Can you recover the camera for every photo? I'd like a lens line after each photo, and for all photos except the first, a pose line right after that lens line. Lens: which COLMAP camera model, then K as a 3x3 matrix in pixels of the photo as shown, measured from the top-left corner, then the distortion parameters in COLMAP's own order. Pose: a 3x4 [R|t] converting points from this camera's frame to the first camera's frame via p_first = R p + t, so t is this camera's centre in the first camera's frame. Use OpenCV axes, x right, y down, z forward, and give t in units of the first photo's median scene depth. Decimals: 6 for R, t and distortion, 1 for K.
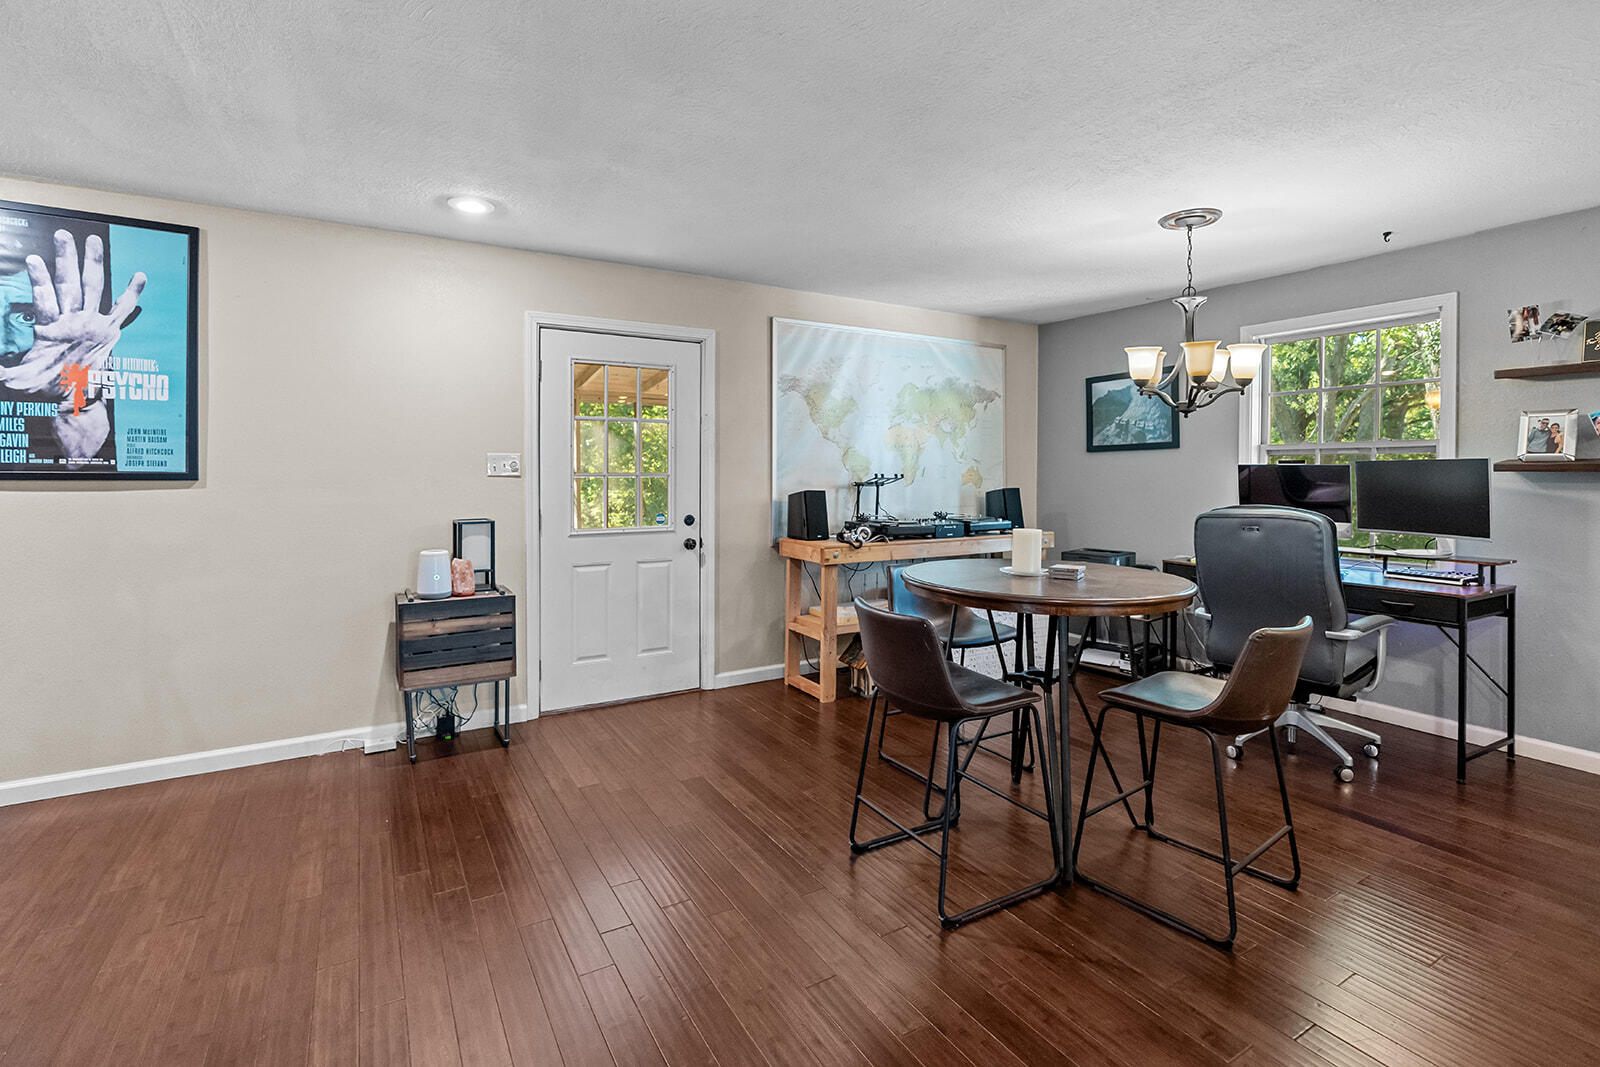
lens RADIAL K [[735.3, 0, 796.1], [0, 735.3, 481.6], [0, 0, 1]] dist [0.000052, -0.000177]
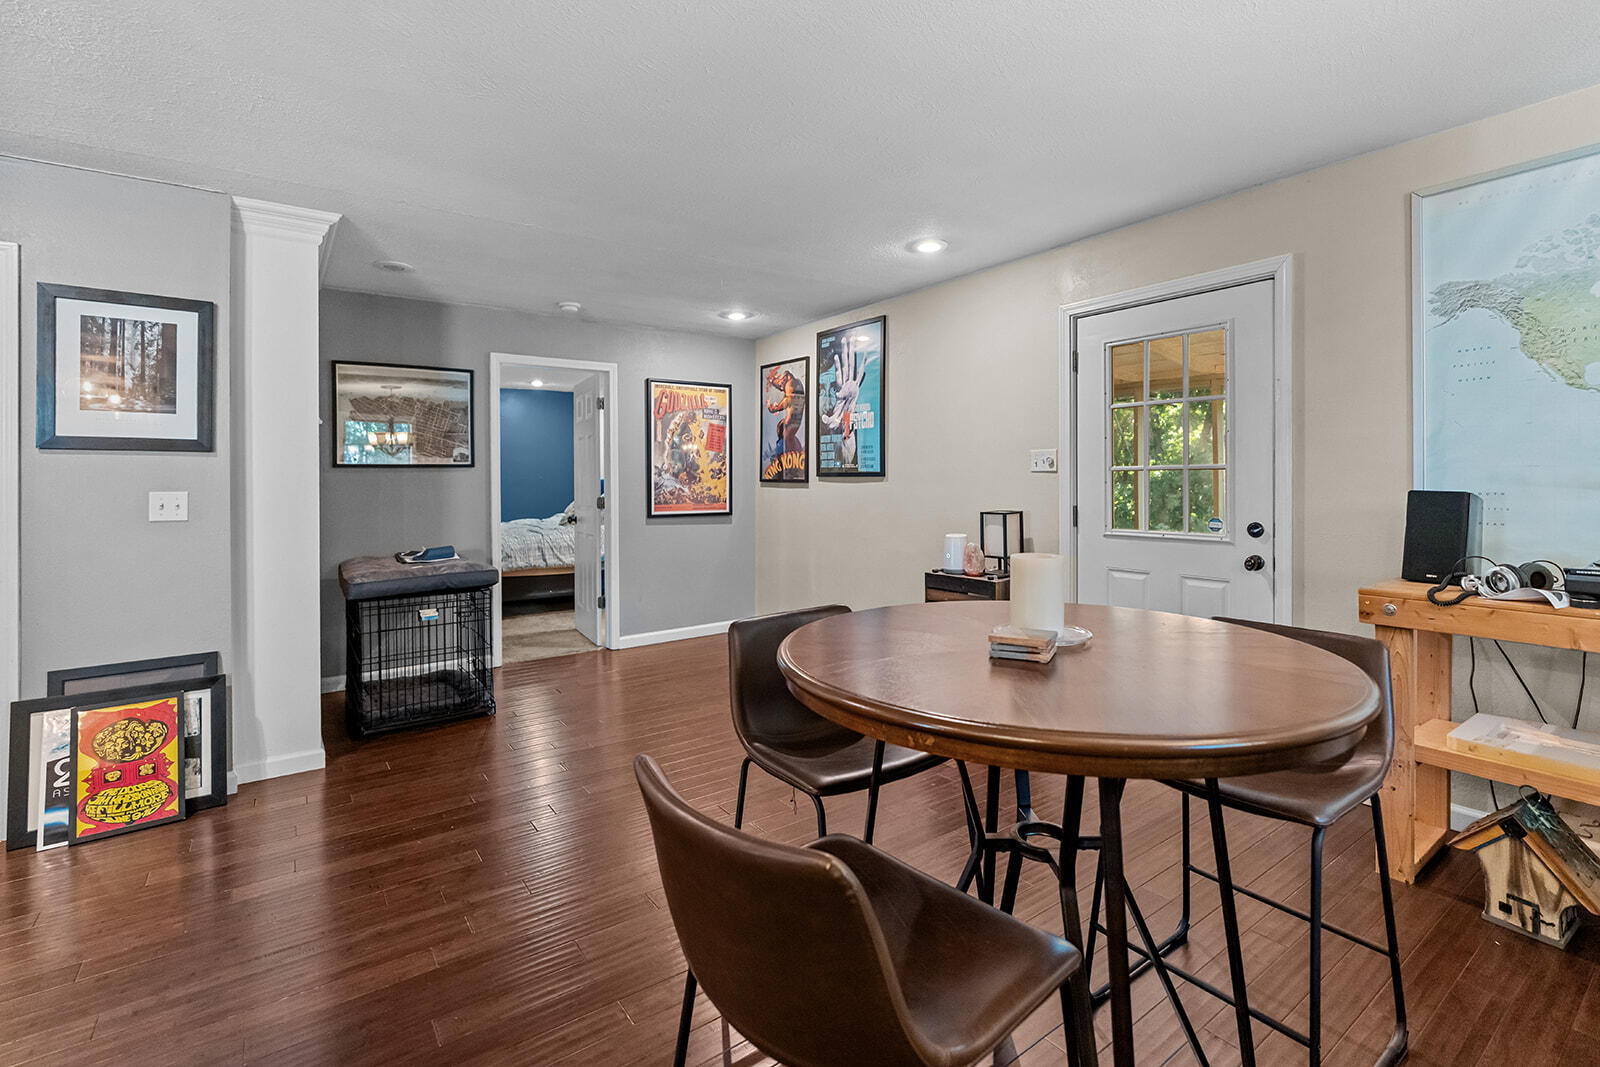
lens RADIAL K [[735.3, 0, 796.1], [0, 735.3, 481.6], [0, 0, 1]] dist [0.000052, -0.000177]
pose [[0.091667, 0.001527, -0.995789, 0.740785], [-0.002438, 0.999996, 0.001309, 0.007569], [0.995787, 0.002307, 0.091671, 0.684232]]
